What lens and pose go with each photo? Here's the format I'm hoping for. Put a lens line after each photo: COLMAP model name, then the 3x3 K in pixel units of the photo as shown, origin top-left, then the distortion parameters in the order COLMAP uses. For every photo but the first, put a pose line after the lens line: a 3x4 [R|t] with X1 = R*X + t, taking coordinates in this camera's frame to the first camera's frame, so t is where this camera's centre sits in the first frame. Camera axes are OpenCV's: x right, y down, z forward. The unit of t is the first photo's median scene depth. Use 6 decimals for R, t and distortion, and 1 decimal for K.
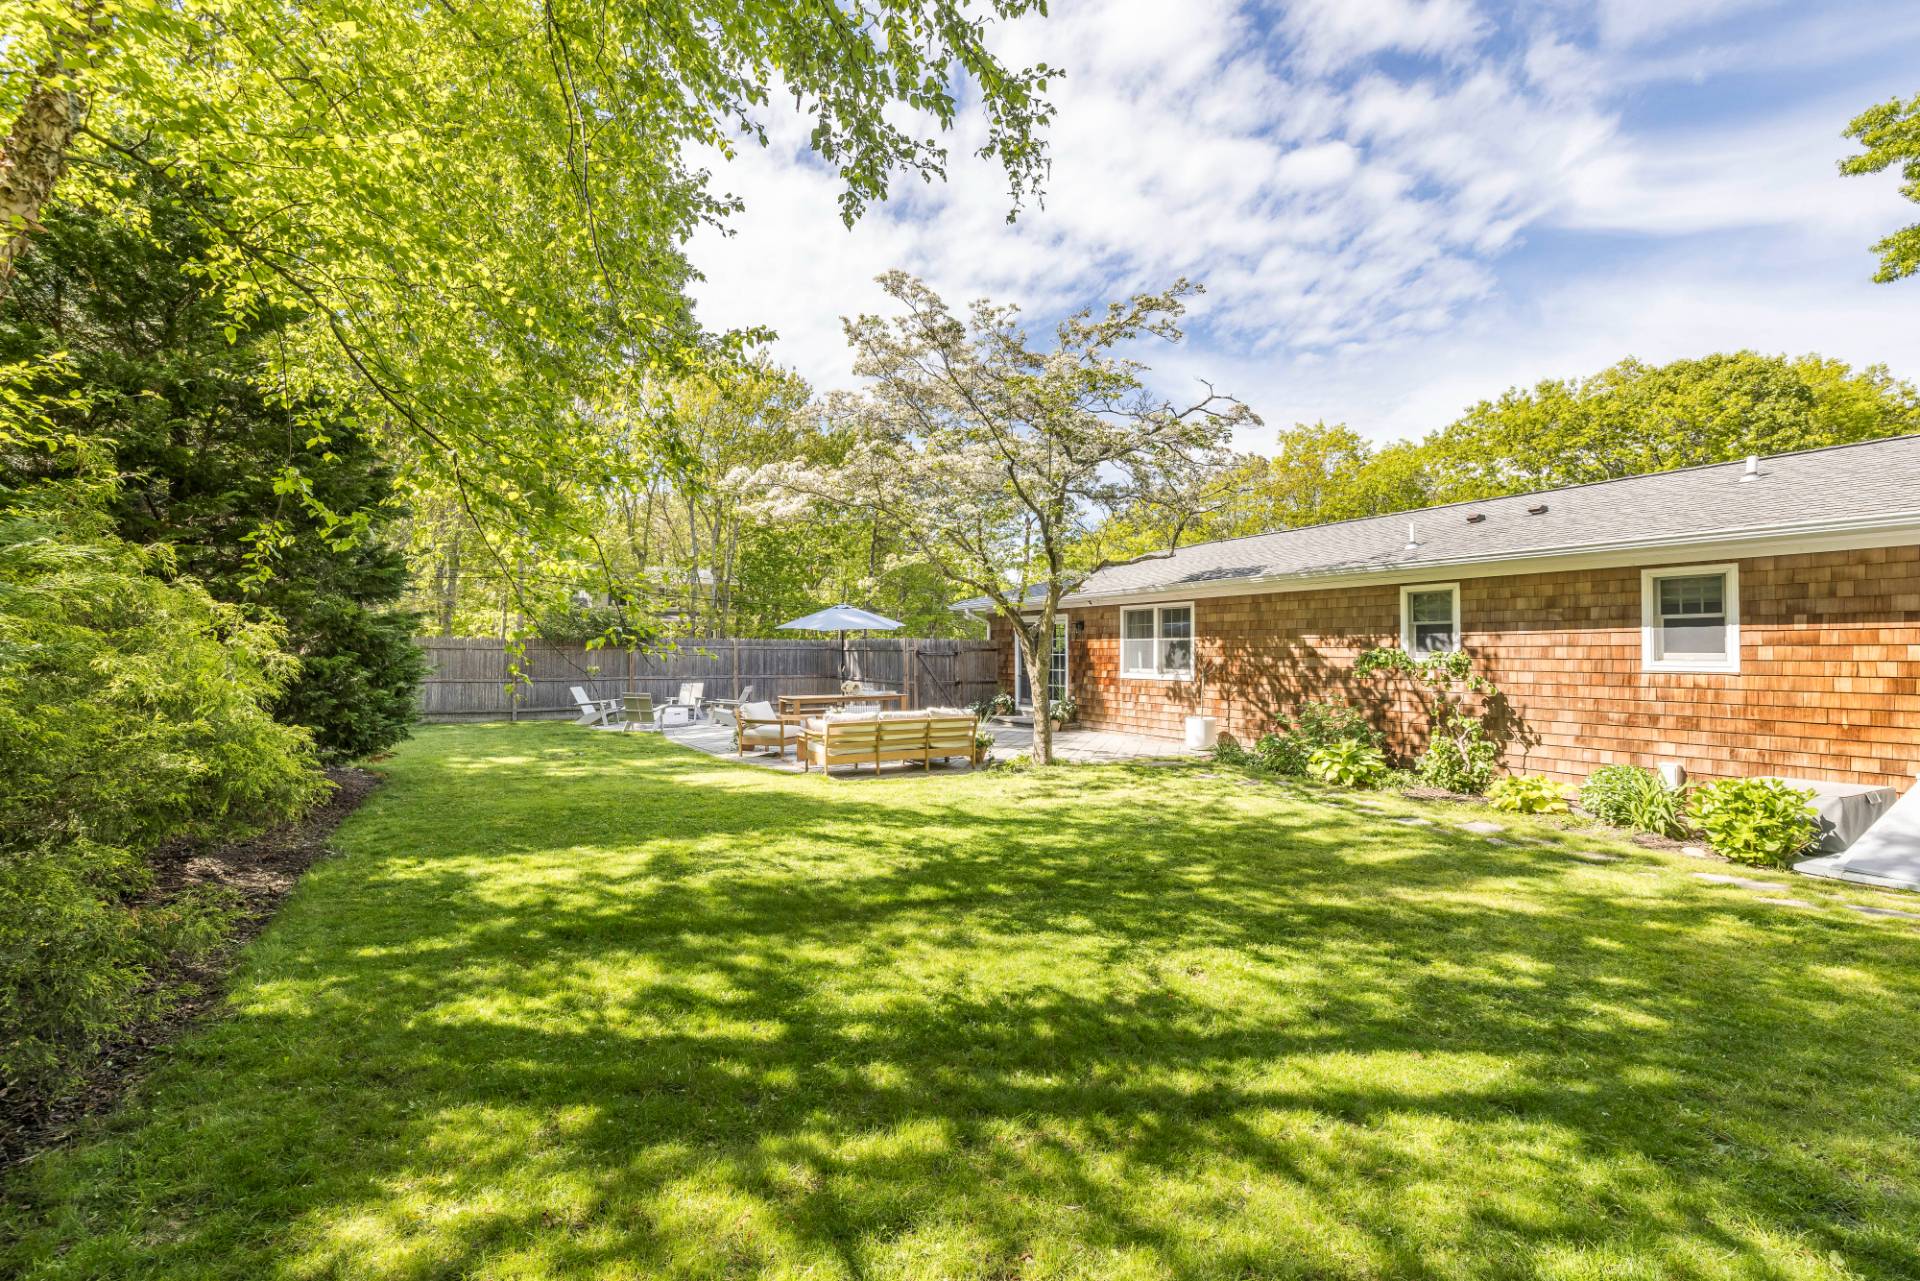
lens RADIAL K [[895.5, 0, 1018.9], [0, 895.5, 636.8], [0, 0, 1]] dist [-0.001645, -0.000037]
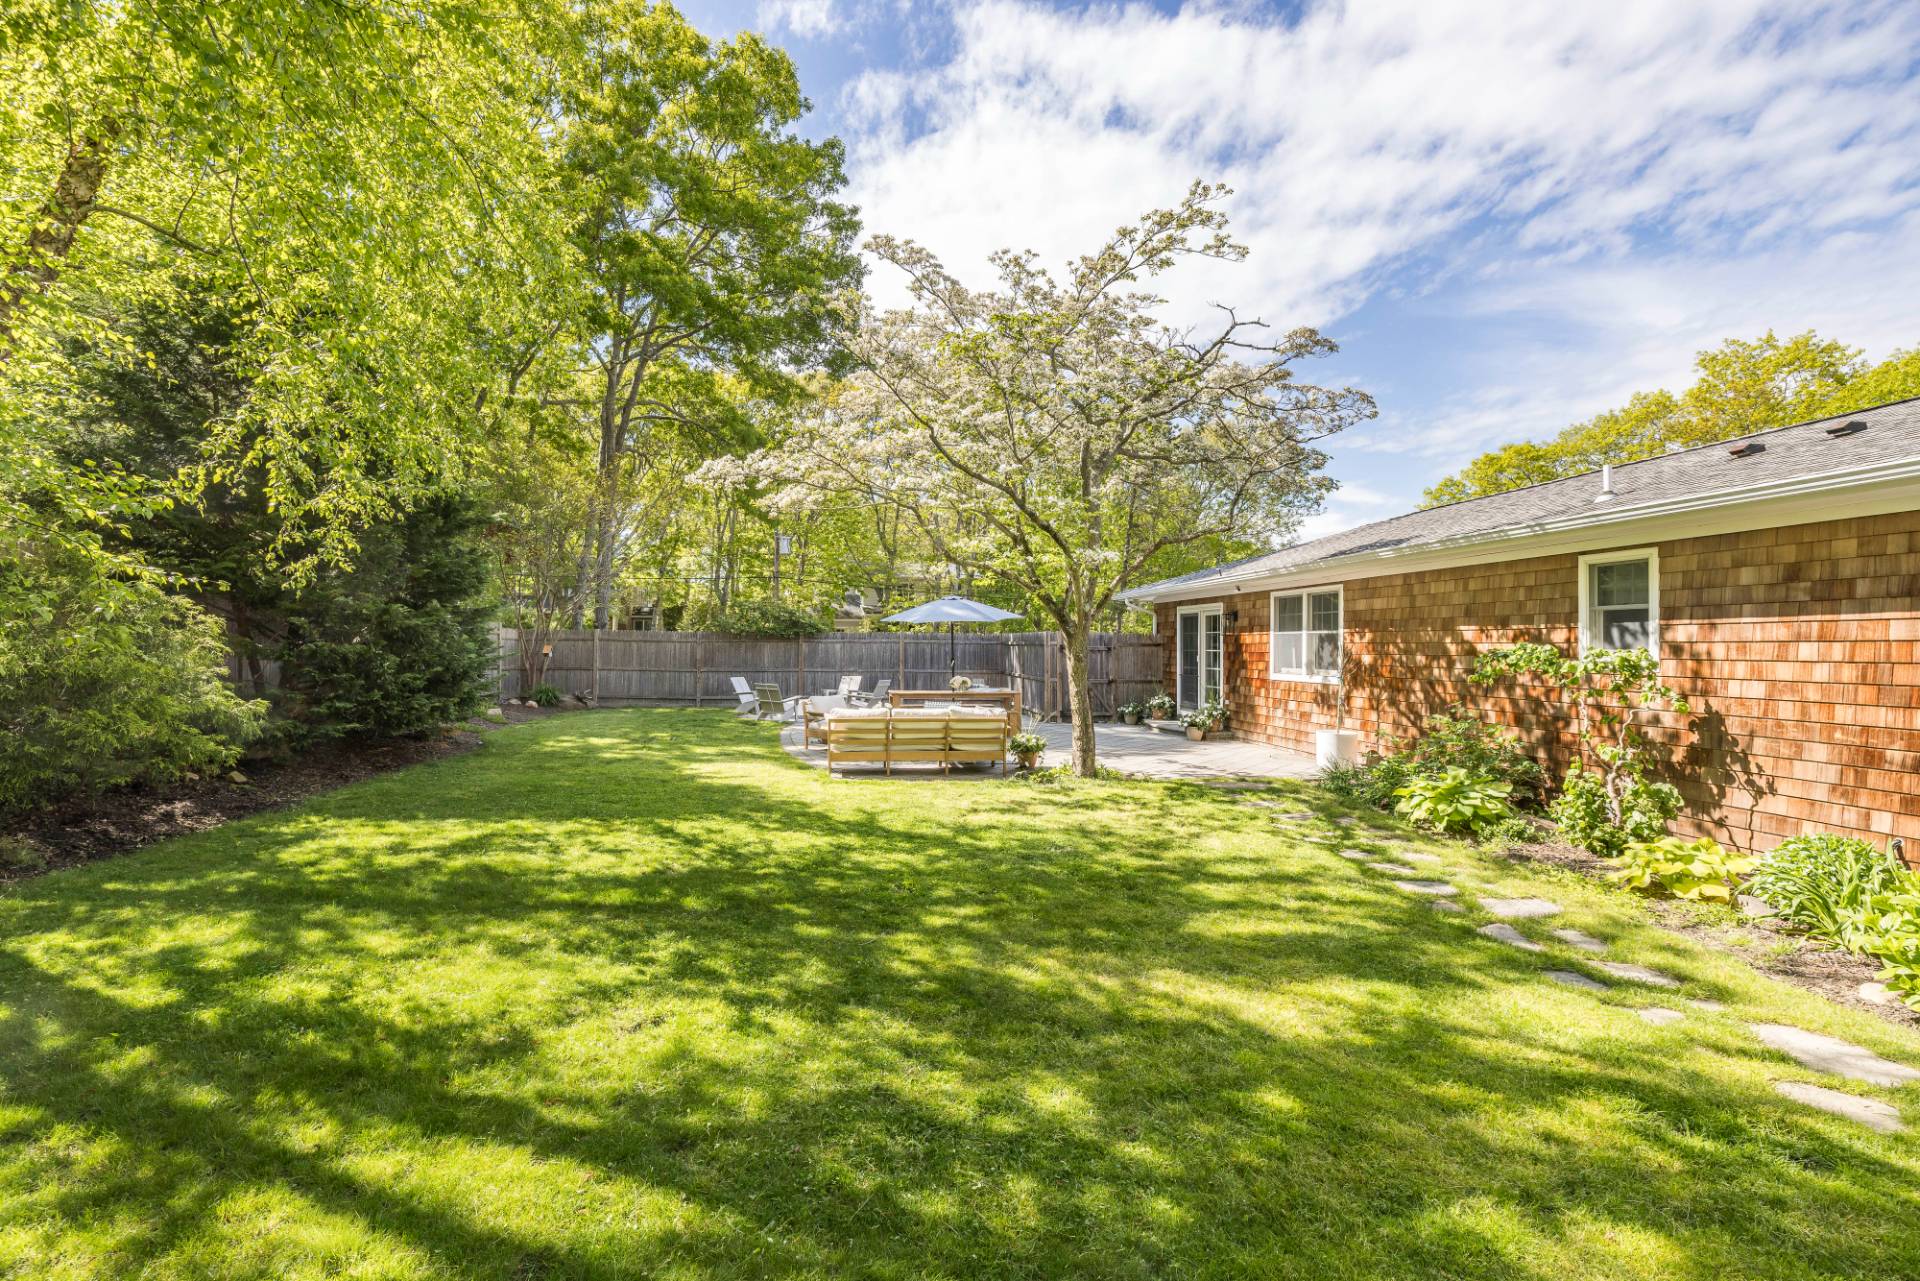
lens RADIAL K [[947.5, 0, 931.2], [0, 947.5, 631.0], [0, 0, 1]] dist [0.000021, 0.000486]
pose [[0.903985, -0.000670, -0.427564, 0.282845], [0.000393, 1.000000, -0.000736, 0.003025], [0.427564, 0.000497, 0.903985, 0.109127]]
